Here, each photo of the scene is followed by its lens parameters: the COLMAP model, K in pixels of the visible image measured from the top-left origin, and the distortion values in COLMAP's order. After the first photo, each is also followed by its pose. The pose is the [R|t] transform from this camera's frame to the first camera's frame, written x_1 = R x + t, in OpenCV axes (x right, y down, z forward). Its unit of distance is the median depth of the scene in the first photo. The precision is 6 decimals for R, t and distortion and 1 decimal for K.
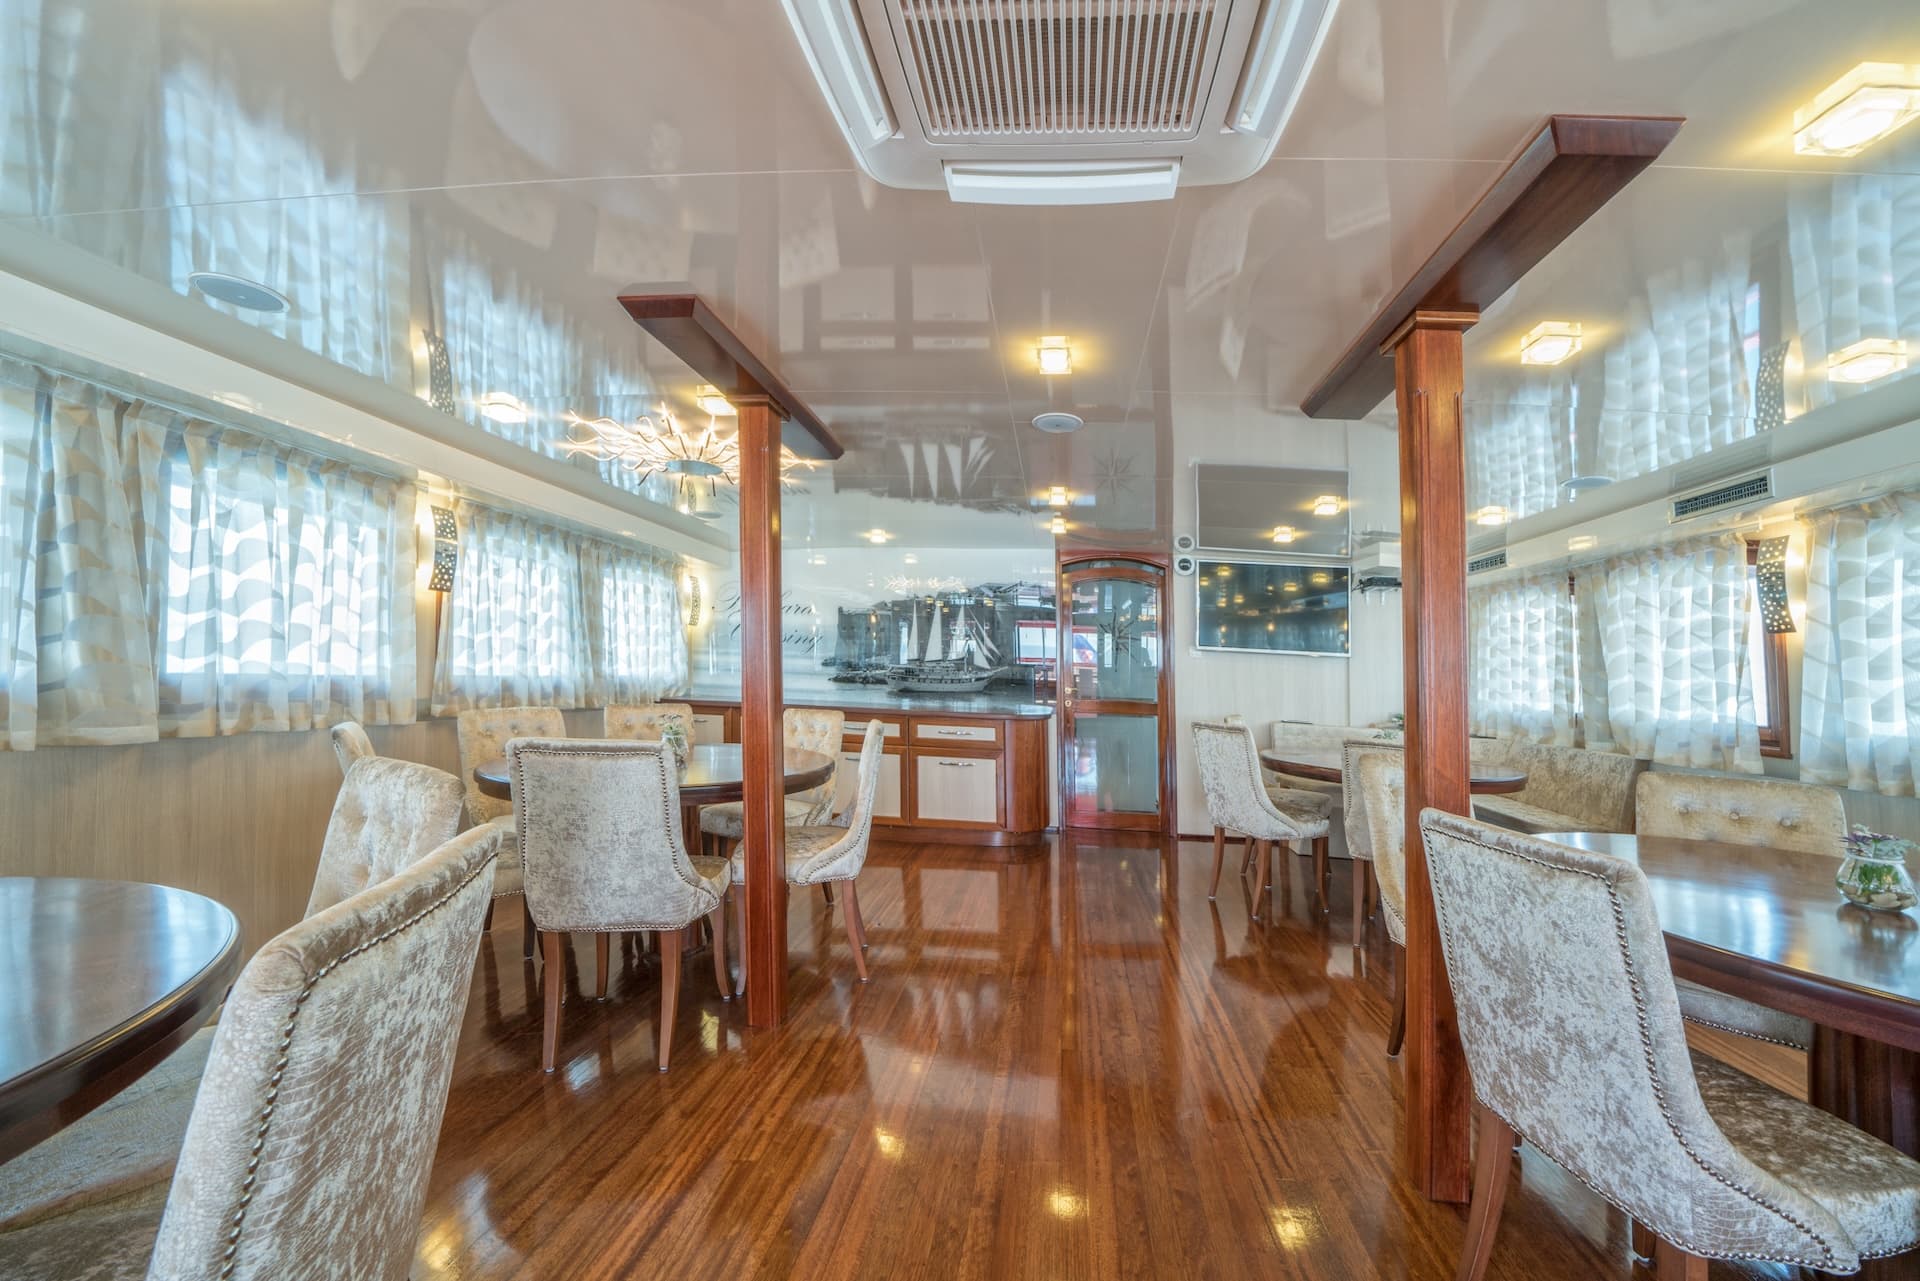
lens RADIAL K [[703.2, 0, 966.8], [0, 703.2, 638.4], [0, 0, 1]] dist [-0.012636, -0.000086]
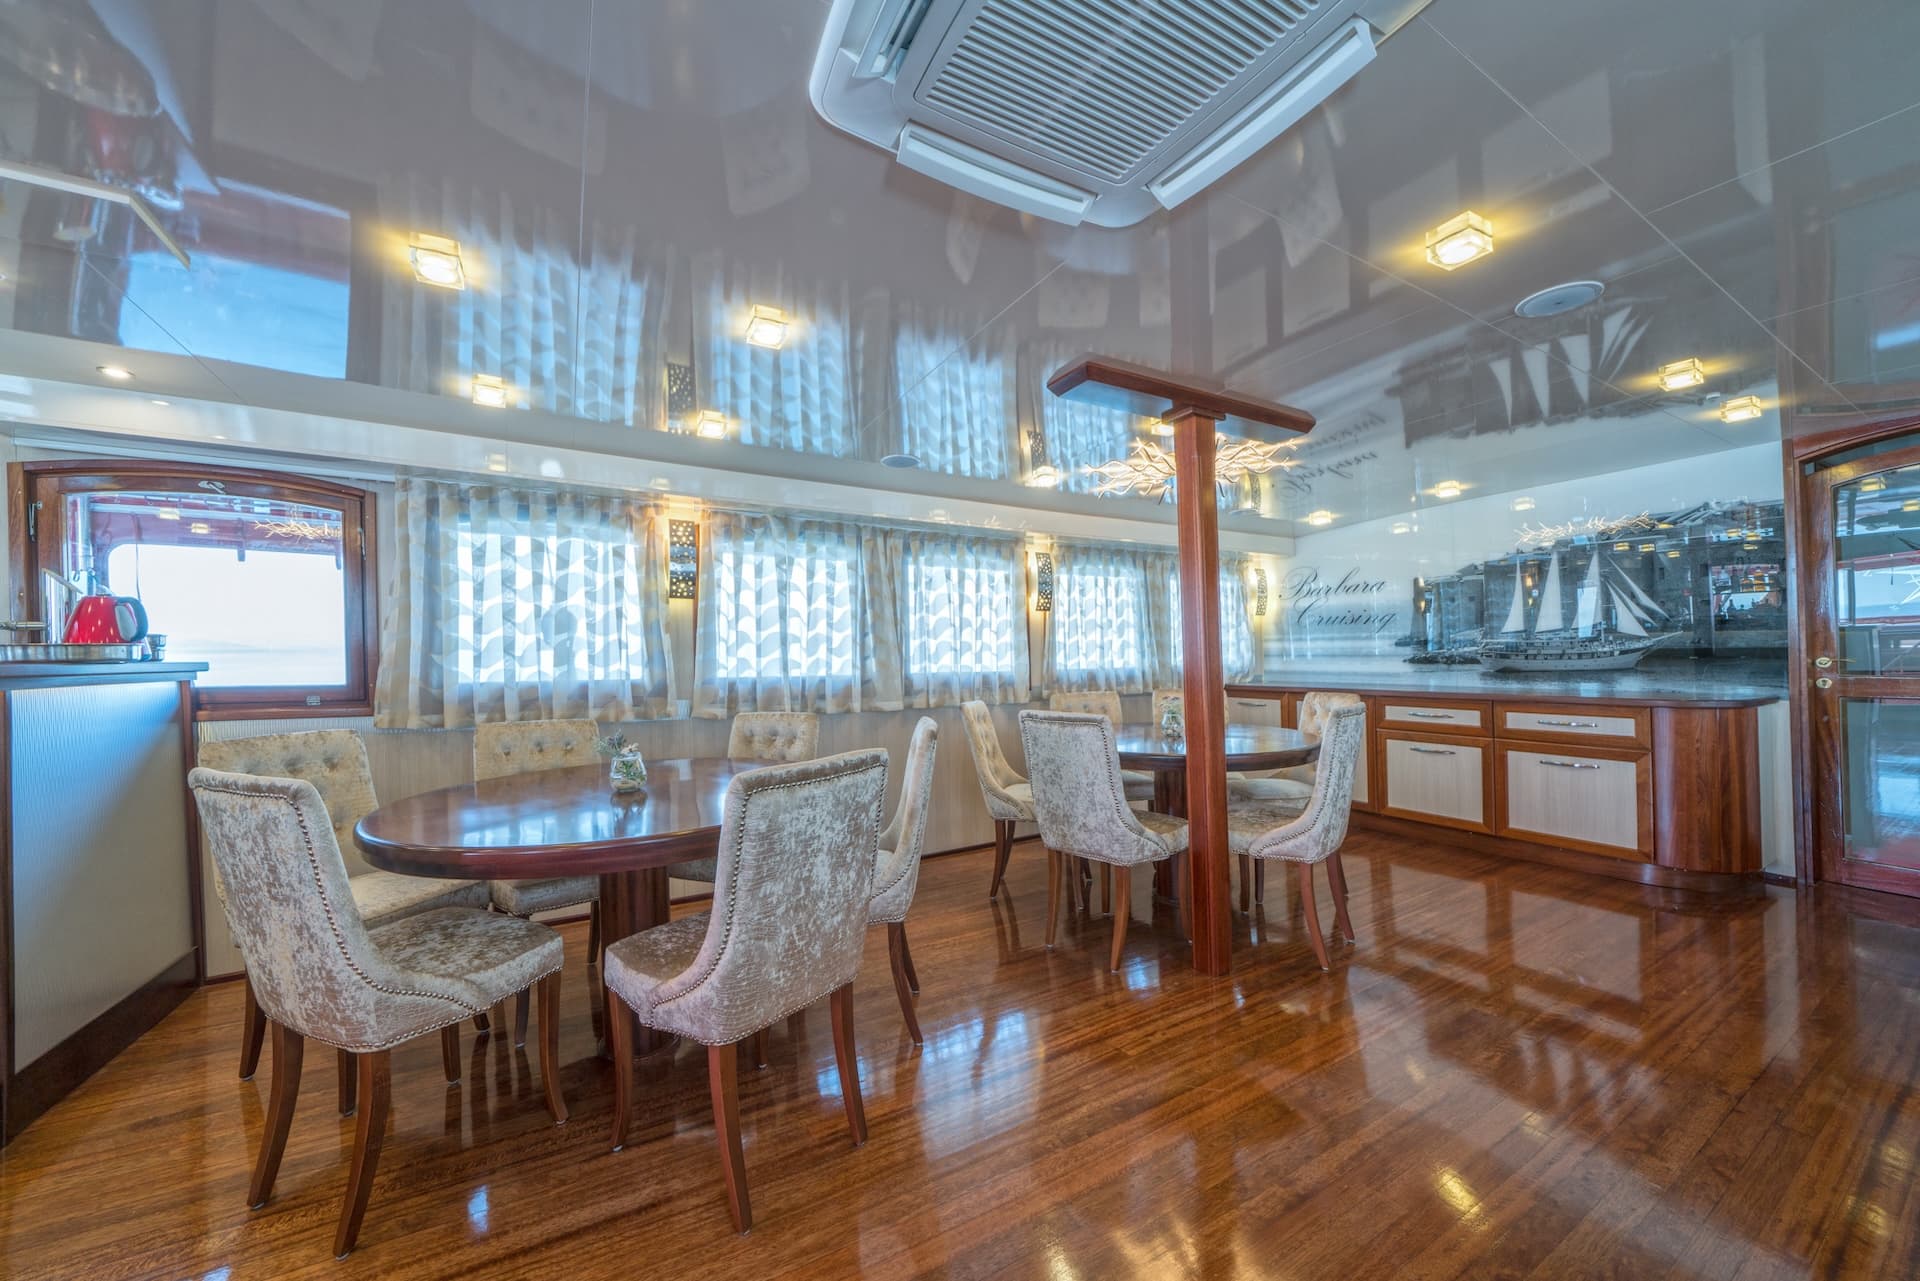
lens RADIAL K [[703.2, 0, 966.8], [0, 703.2, 638.4], [0, 0, 1]] dist [-0.012636, -0.000086]
pose [[0.555320, -0.068865, -0.828781, 0.302030], [0.078748, 0.996442, -0.030032, 0.016420], [0.827900, -0.048587, 0.558767, 0.054154]]
